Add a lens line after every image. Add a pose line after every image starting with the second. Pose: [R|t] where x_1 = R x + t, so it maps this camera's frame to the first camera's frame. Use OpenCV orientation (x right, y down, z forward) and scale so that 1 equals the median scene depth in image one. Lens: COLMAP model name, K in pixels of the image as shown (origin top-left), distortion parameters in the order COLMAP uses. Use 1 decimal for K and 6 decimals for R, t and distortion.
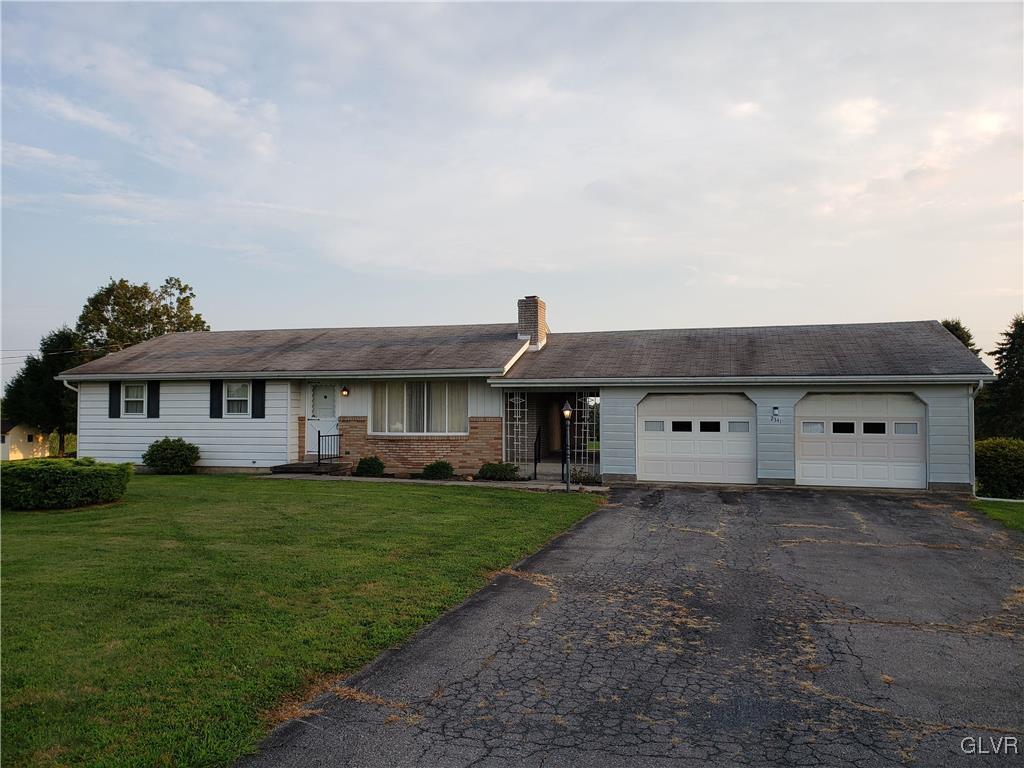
lens RADIAL K [[825.9, 0, 512.2], [0, 825.9, 357.1], [0, 0, 1]] dist [0.040047, -0.005482]
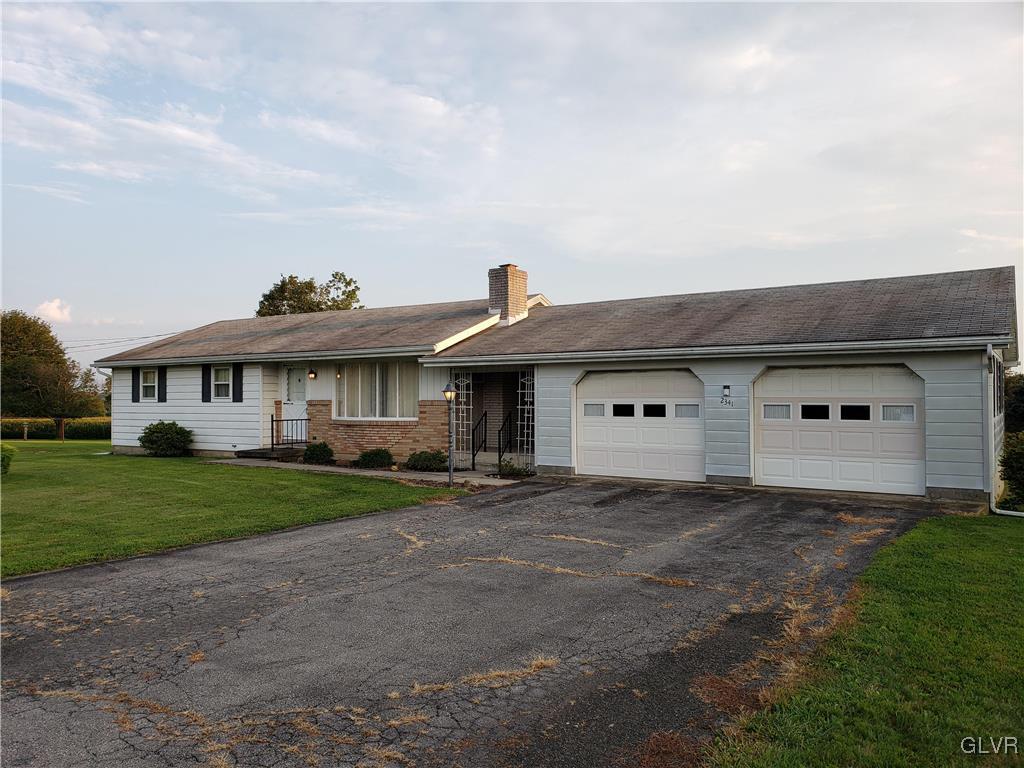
lens RADIAL K [[804.3, 0, 509.4], [0, 804.3, 366.4], [0, 0, 1]] dist [0.019723, -0.005507]
pose [[0.952221, -0.016665, -0.304954, 0.309255], [0.025421, 0.999370, 0.024765, 0.015356], [0.304349, -0.031334, 0.952045, 0.183726]]
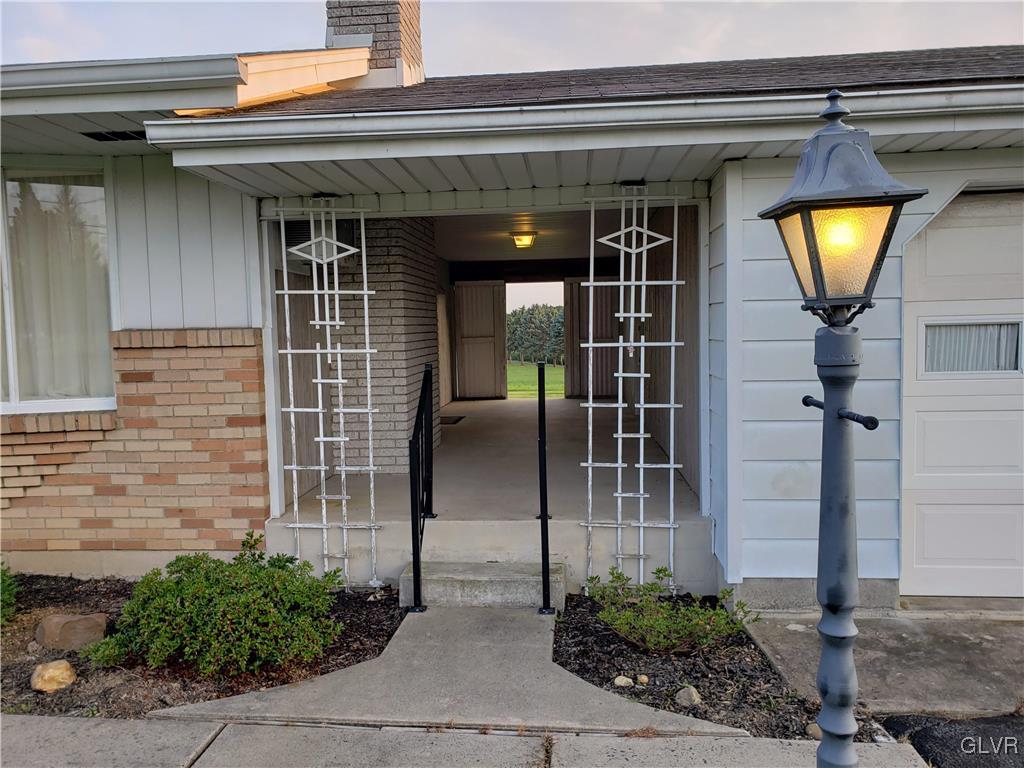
lens RADIAL K [[803.5, 0, 512.0], [0, 803.5, 384.0], [0, 0, 1]] dist [0.002115, -0.002174]
pose [[0.980649, -0.035994, 0.192436, 0.012380], [0.009717, 0.990691, 0.135785, 0.057349], [-0.195532, -0.131287, 0.971870, 0.748707]]
